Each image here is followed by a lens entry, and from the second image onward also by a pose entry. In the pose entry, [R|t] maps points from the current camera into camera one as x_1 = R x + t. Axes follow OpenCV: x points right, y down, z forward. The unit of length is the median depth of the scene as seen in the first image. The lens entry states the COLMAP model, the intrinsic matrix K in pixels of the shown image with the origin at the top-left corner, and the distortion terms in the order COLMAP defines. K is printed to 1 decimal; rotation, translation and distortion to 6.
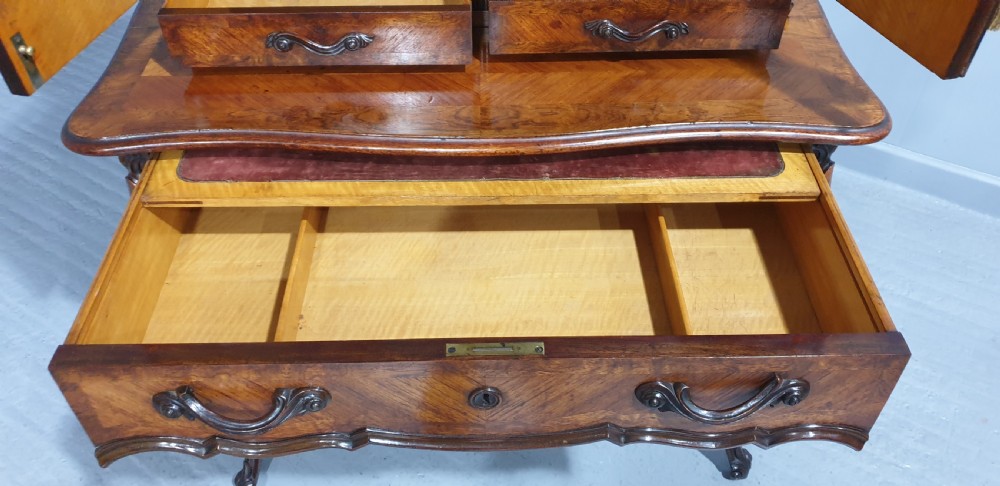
lens RADIAL K [[780.5, 0, 503.7], [0, 780.5, 225.7], [0, 0, 1]] dist [0.010899, 0.015133]
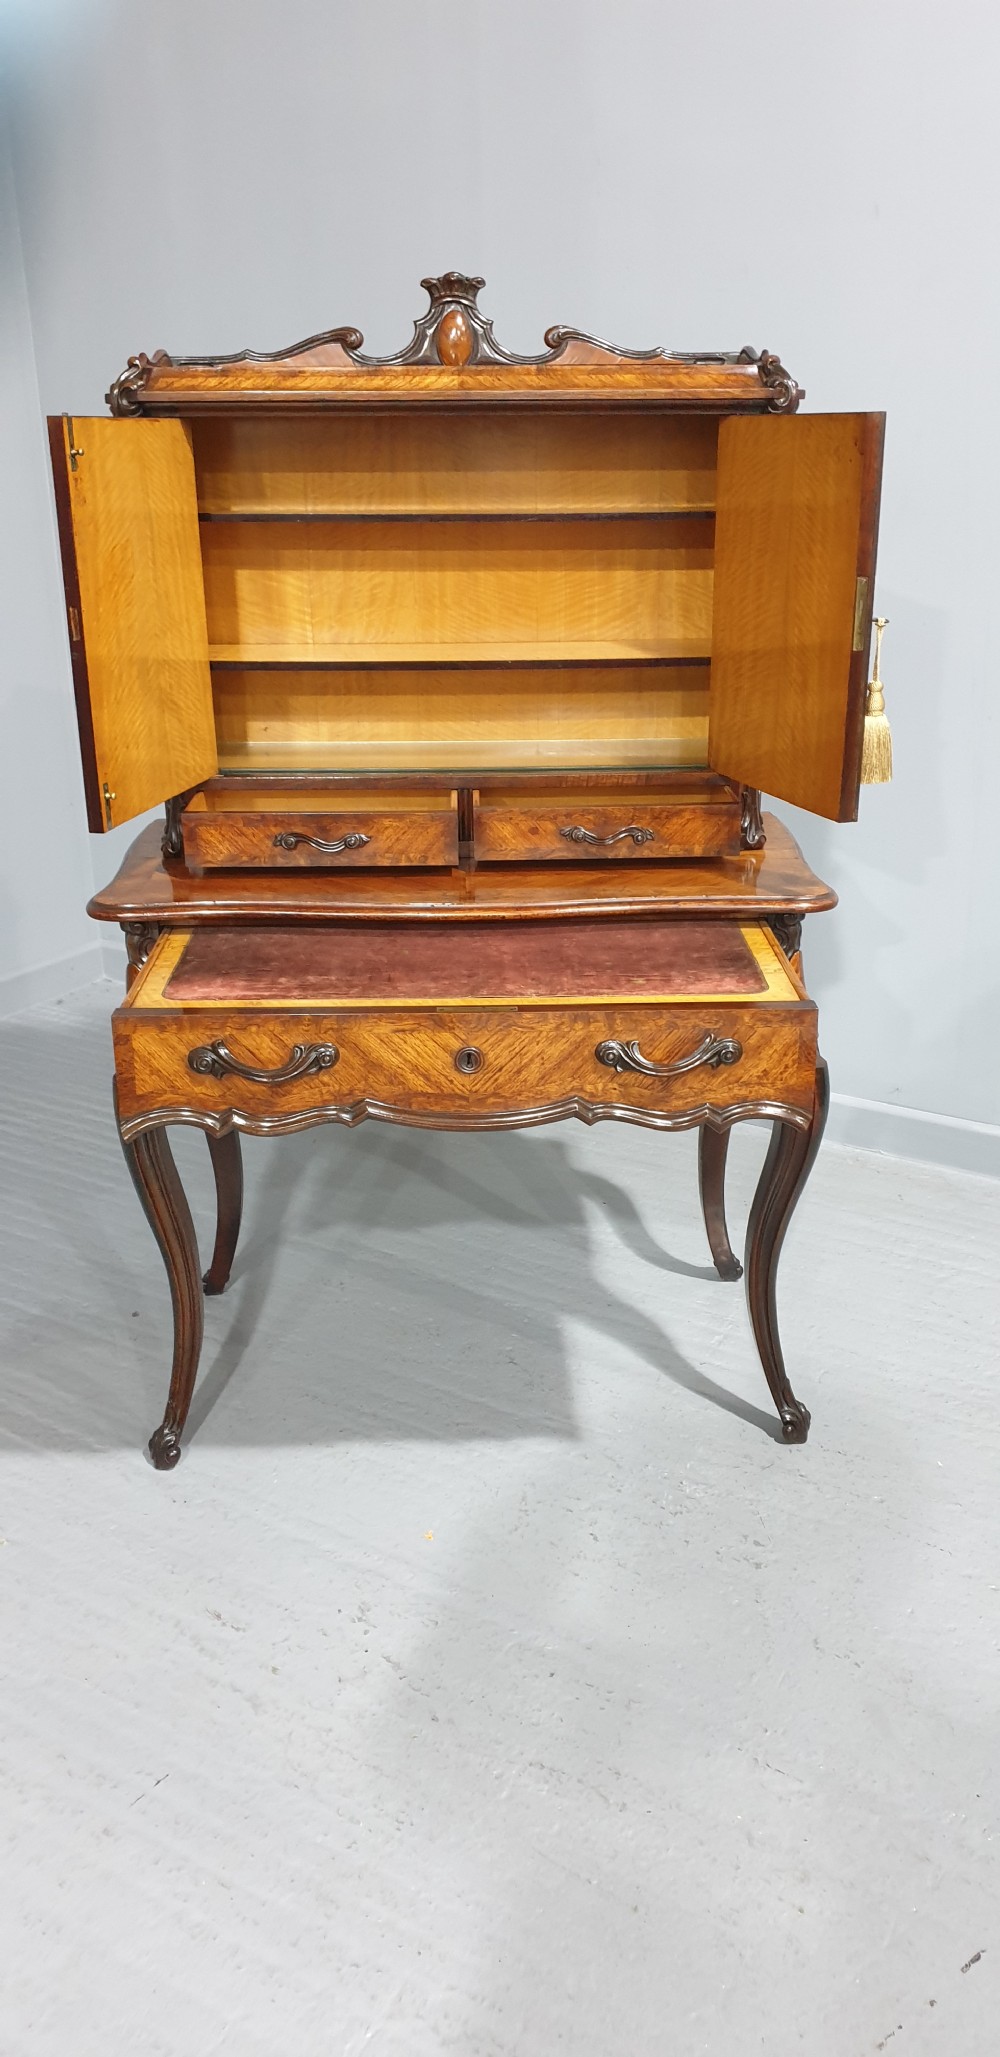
lens RADIAL K [[1460.4, 0, 496.3], [0, 1460.4, 1045.0], [0, 0, 1]] dist [0.000474, -0.014368]
pose [[0.999907, -0.004284, -0.012947, 0.040247], [-0.001338, 0.913973, -0.405772, 0.946506], [0.013571, 0.405752, 0.913882, -0.879368]]
